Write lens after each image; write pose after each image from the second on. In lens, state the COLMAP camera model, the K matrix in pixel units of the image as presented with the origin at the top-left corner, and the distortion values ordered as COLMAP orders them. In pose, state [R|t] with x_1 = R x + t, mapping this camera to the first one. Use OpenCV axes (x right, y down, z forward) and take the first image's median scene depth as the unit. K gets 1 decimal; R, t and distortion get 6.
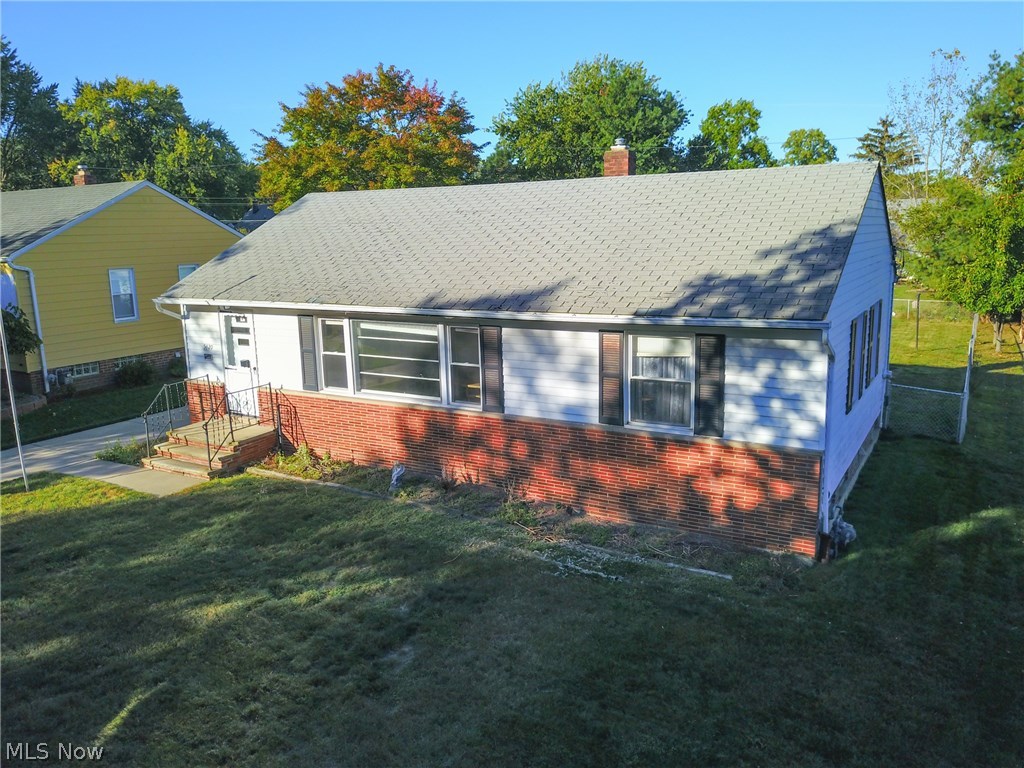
lens RADIAL K [[796.9, 0, 512.4], [0, 796.9, 388.4], [0, 0, 1]] dist [0.041243, -0.006380]
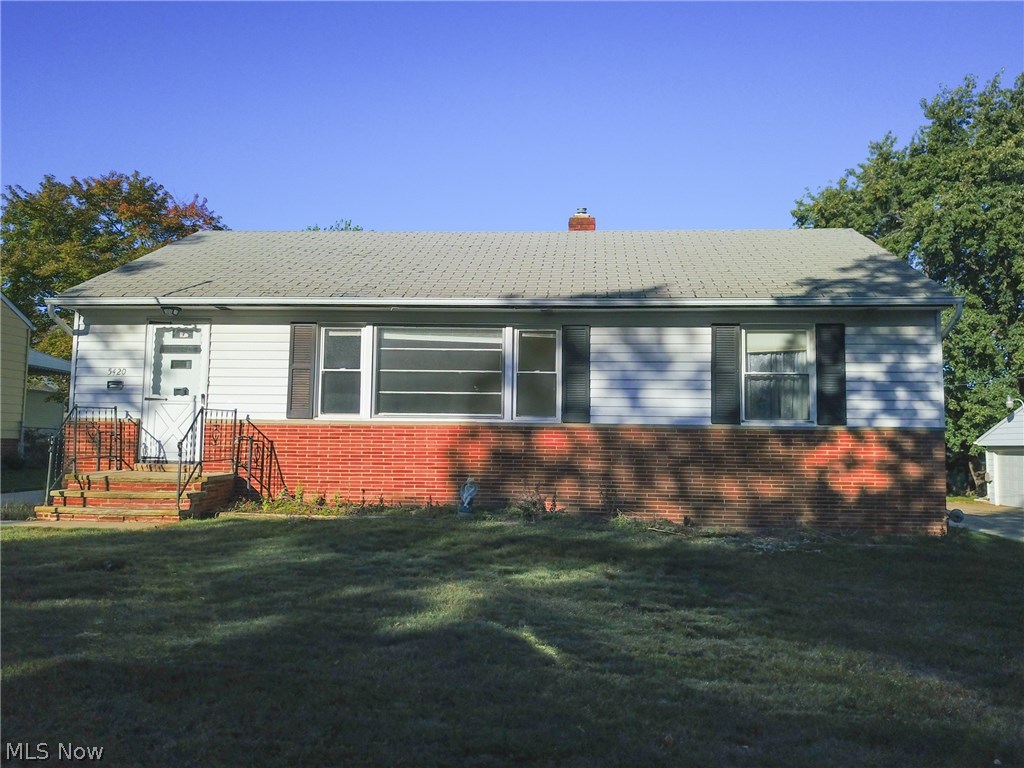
lens RADIAL K [[796.9, 0, 501.7], [0, 796.9, 407.2], [0, 0, 1]] dist [0.041243, -0.006380]
pose [[0.894345, 0.067790, 0.442212, -0.440727], [0.043332, 0.970680, -0.236438, 0.194403], [-0.445274, 0.230619, 0.865185, 0.236662]]
